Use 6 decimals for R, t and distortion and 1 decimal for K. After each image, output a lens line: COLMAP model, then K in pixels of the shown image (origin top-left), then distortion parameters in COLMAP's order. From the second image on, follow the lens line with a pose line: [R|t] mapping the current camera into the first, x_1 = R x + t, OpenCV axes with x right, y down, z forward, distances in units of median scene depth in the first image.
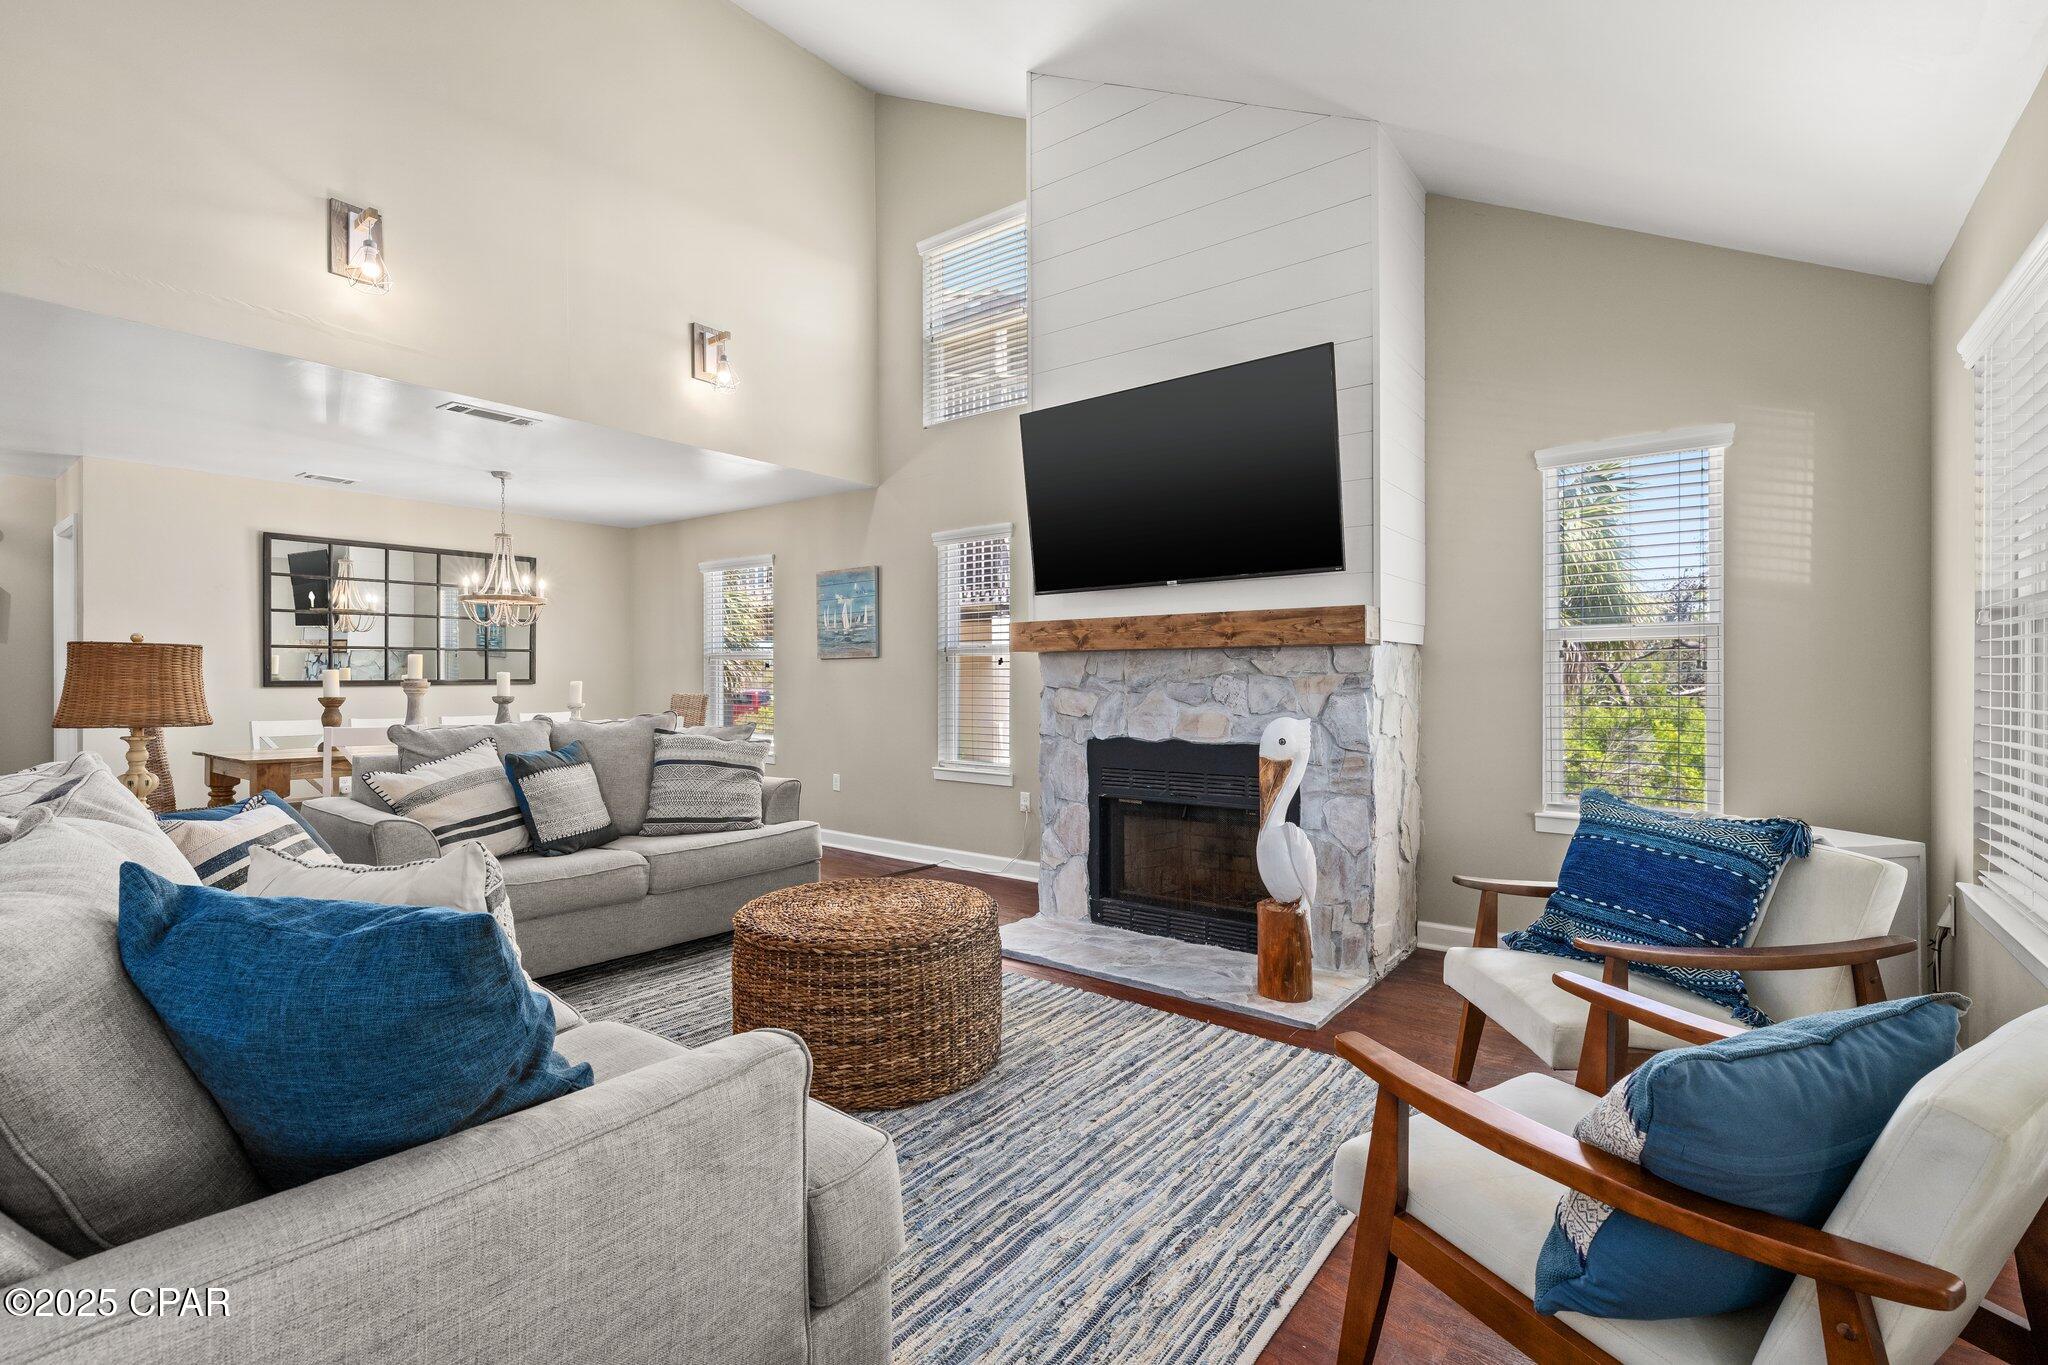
lens RADIAL K [[930.8, 0, 1014.4], [0, 930.8, 681.3], [0, 0, 1]] dist [0.000698, -0.000336]
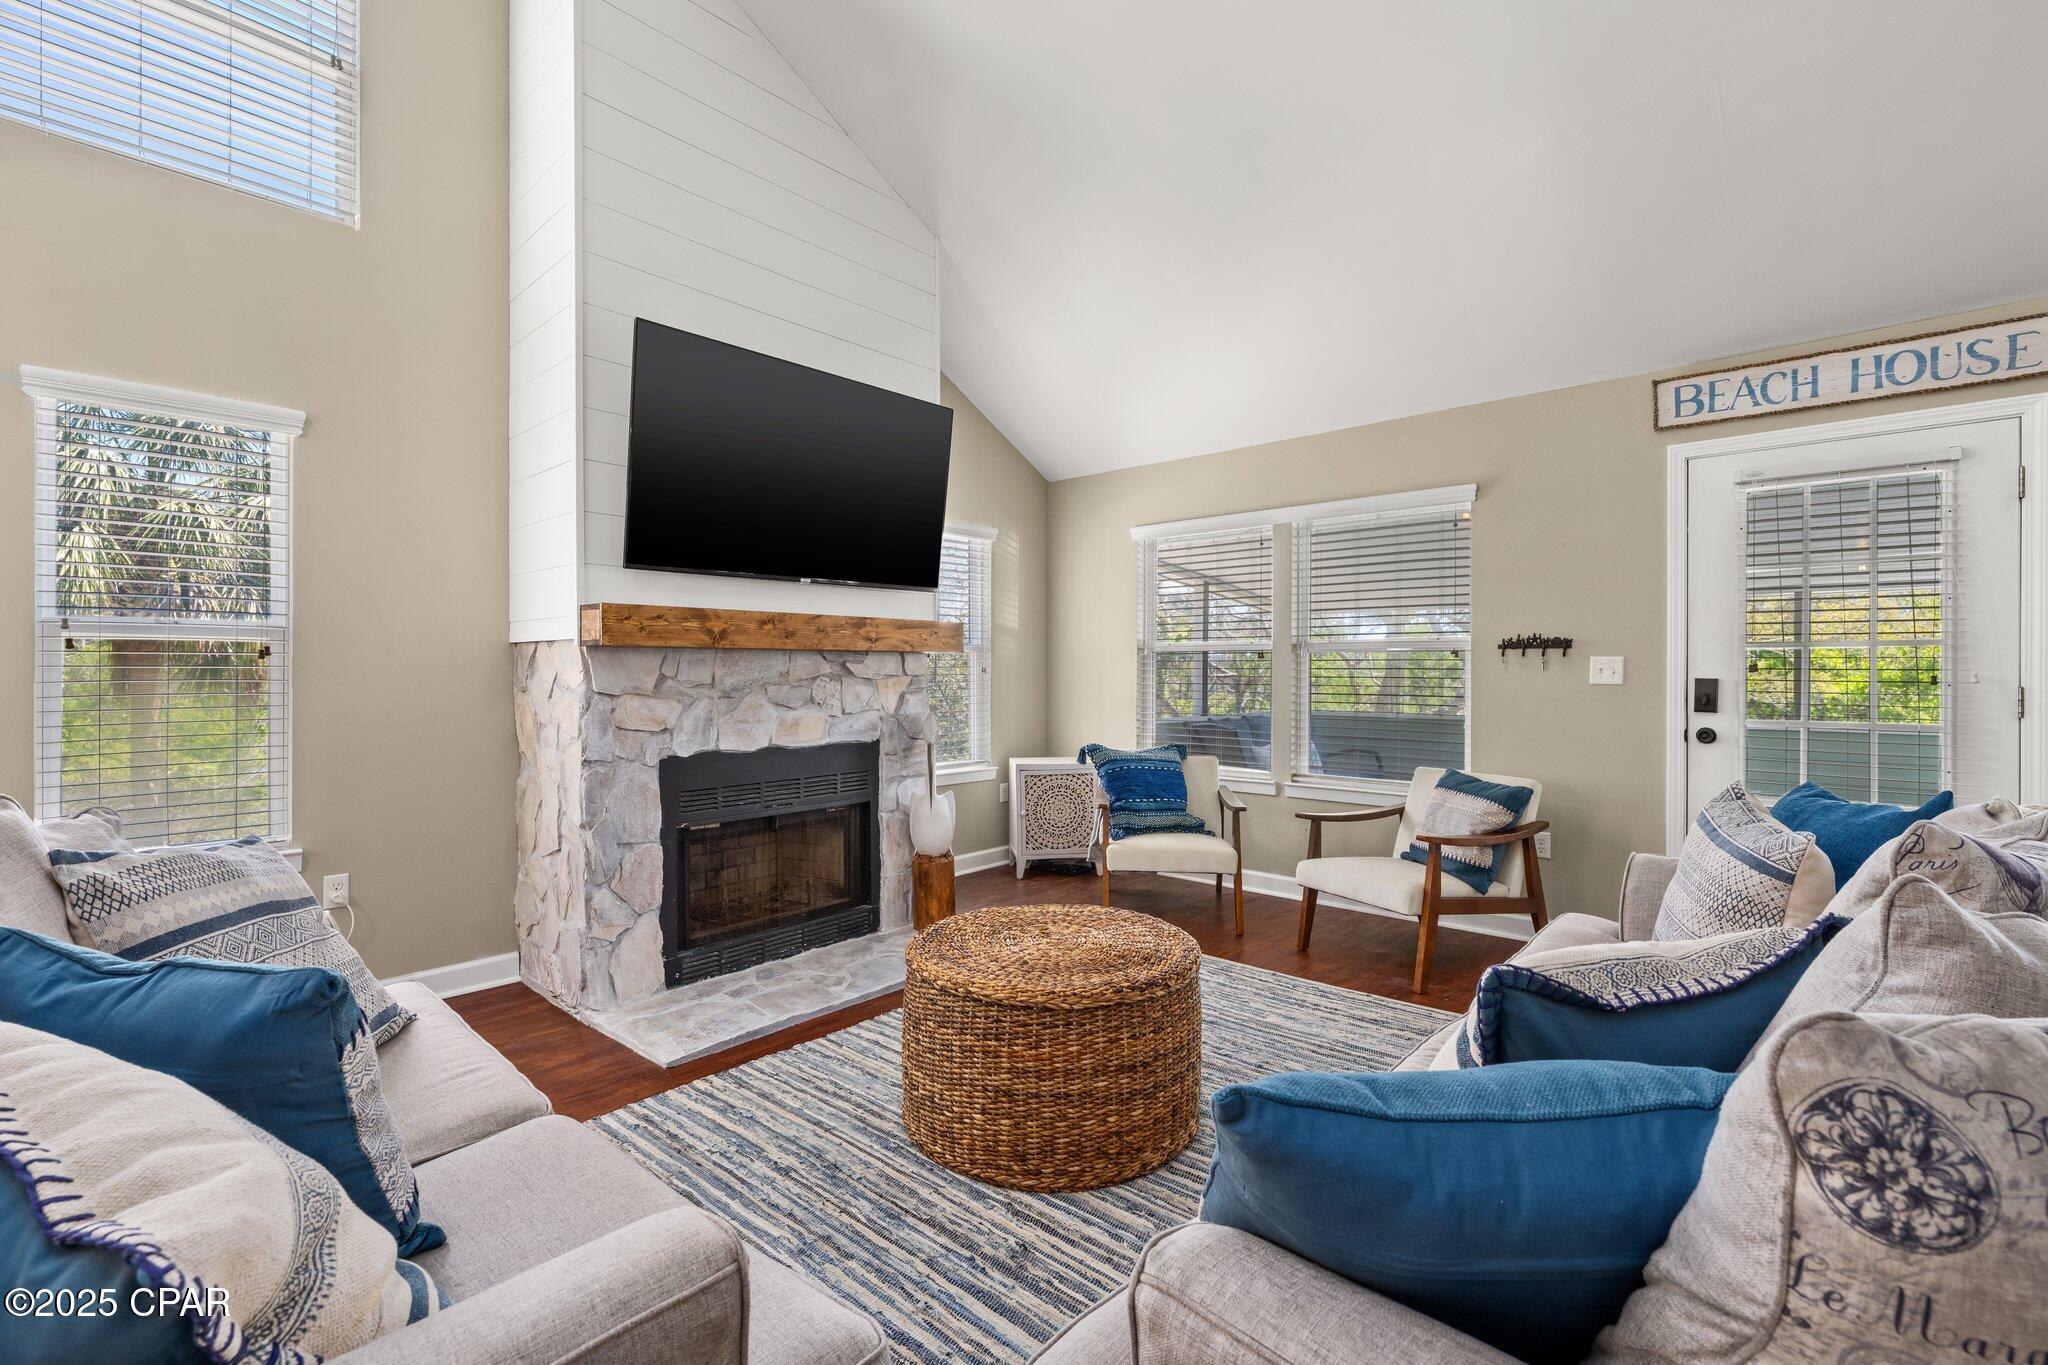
lens RADIAL K [[894.4, 0, 1035.1], [0, 894.4, 678.3], [0, 0, 1]] dist [-0.000249, 0.000021]
pose [[0.050862, -0.002263, 0.998703, -0.700617], [0.009038, 0.999958, 0.001805, -0.004948], [-0.998665, 0.008935, 0.050880, 0.684878]]
